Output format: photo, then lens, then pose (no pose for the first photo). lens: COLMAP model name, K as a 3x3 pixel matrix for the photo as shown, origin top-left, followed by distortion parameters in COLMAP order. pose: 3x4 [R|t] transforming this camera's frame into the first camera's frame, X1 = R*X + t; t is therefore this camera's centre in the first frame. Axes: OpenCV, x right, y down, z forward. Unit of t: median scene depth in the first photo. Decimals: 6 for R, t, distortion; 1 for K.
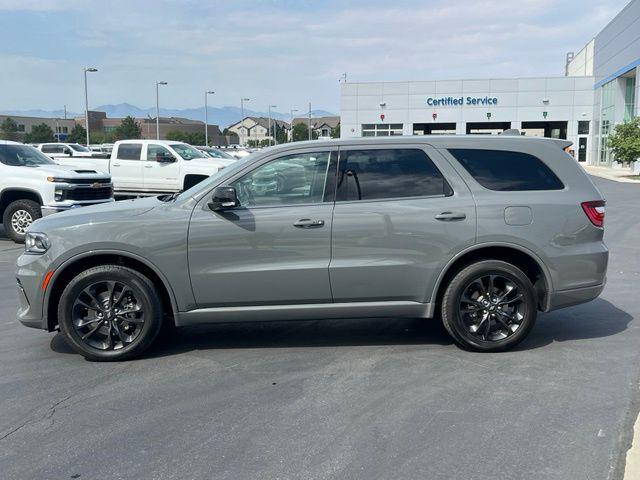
lens RADIAL K [[709.0, 0, 322.0], [0, 709.0, 234.9], [0, 0, 1]] dist [0.050092, 0.000000]
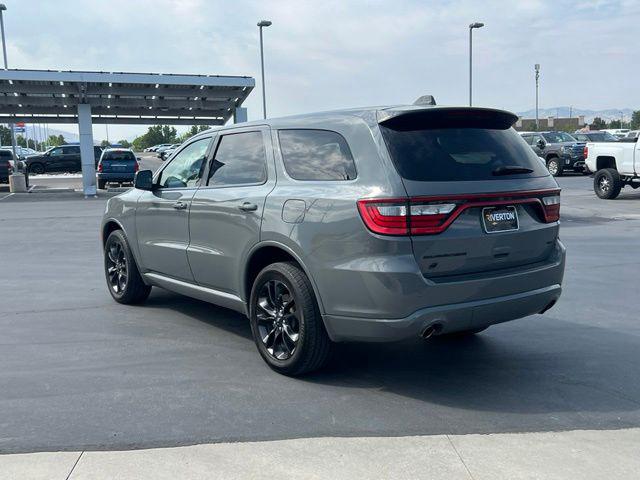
lens RADIAL K [[709.0, 0, 314.6], [0, 709.0, 243.4], [0, 0, 1]] dist [0.050092, 0.000000]
pose [[0.513455, 0.096720, -0.852648, 0.955023], [-0.069268, 0.995057, 0.071161, -0.048141], [0.855316, 0.022523, 0.517616, 0.597721]]
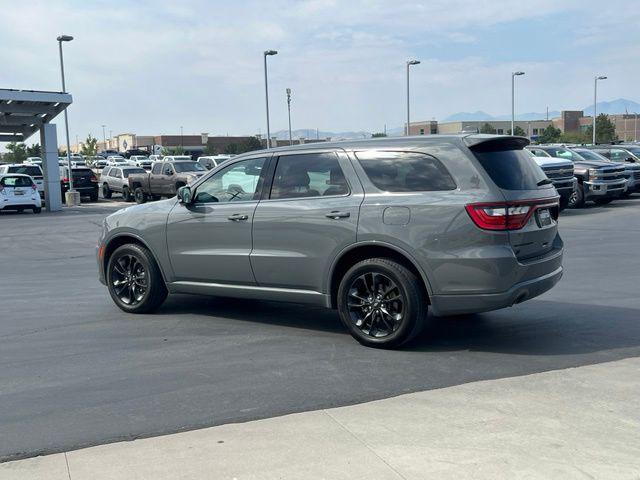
lens RADIAL K [[709.0, 0, 318.4], [0, 709.0, 240.1], [0, 0, 1]] dist [0.050092, 0.000000]
pose [[0.777040, 0.046542, -0.627728, 0.809770], [-0.042083, 0.998873, 0.021966, -0.009793], [0.628043, 0.009348, 0.778122, 0.144684]]
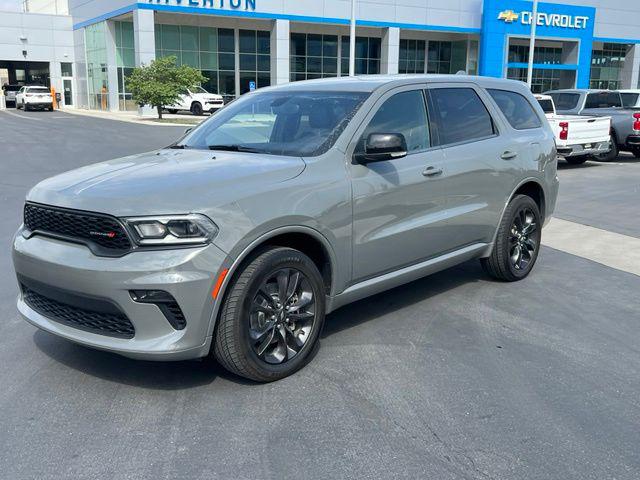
lens RADIAL K [[709.0, 0, 323.8], [0, 709.0, 244.7], [0, 0, 1]] dist [0.050092, 0.000000]
pose [[0.732983, -0.138785, 0.665939, -0.701803], [0.078024, 0.989658, 0.120371, -0.042038], [-0.675757, -0.036270, 0.736231, 0.407185]]
